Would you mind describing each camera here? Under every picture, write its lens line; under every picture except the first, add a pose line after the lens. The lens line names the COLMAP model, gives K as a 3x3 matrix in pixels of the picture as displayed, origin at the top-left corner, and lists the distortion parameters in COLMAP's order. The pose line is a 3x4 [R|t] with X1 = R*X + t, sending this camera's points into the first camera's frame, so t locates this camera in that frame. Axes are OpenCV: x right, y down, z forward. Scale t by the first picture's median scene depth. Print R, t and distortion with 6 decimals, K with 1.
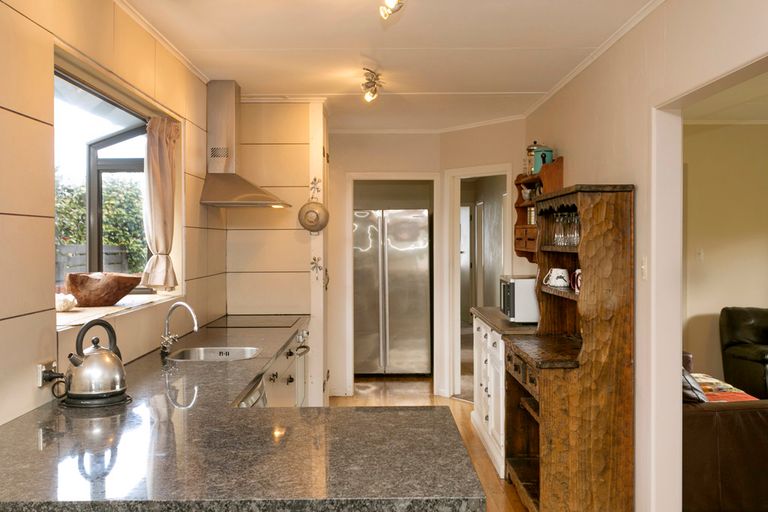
lens RADIAL K [[786.3, 0, 382.0], [0, 786.3, 255.4], [0, 0, 1]] dist [0.017682, 0.000000]
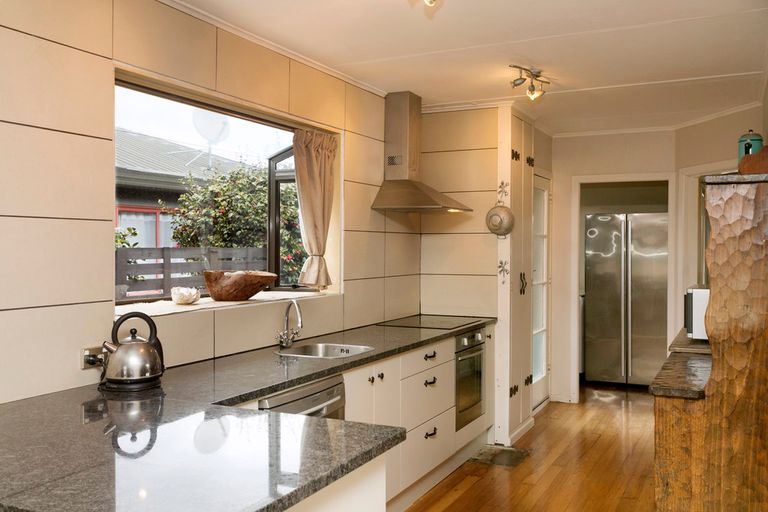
lens RADIAL K [[715.0, 0, 382.3], [0, 715.0, 252.3], [0, 0, 1]] dist [0.015616, 0.000000]
pose [[0.893951, 0.009277, -0.448070, 0.237026], [-0.013800, 0.999881, -0.006832, -0.000541], [0.447953, 0.012291, 0.893973, 0.149828]]
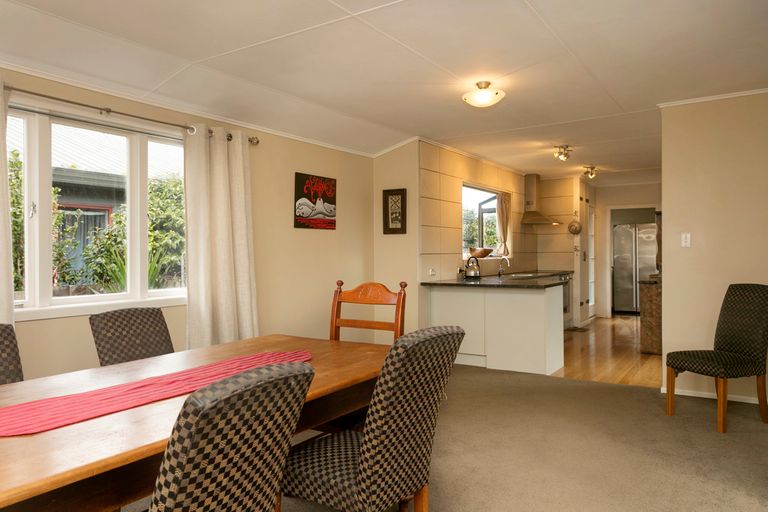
lens RADIAL K [[557.3, 0, 379.5], [0, 557.3, 255.2], [0, 0, 1]] dist [0.005466, -0.001184]
pose [[0.835912, -0.000349, -0.548864, 0.408657], [-0.006532, 0.999923, -0.010583, 0.063192], [0.548825, 0.012431, 0.835845, -0.820597]]
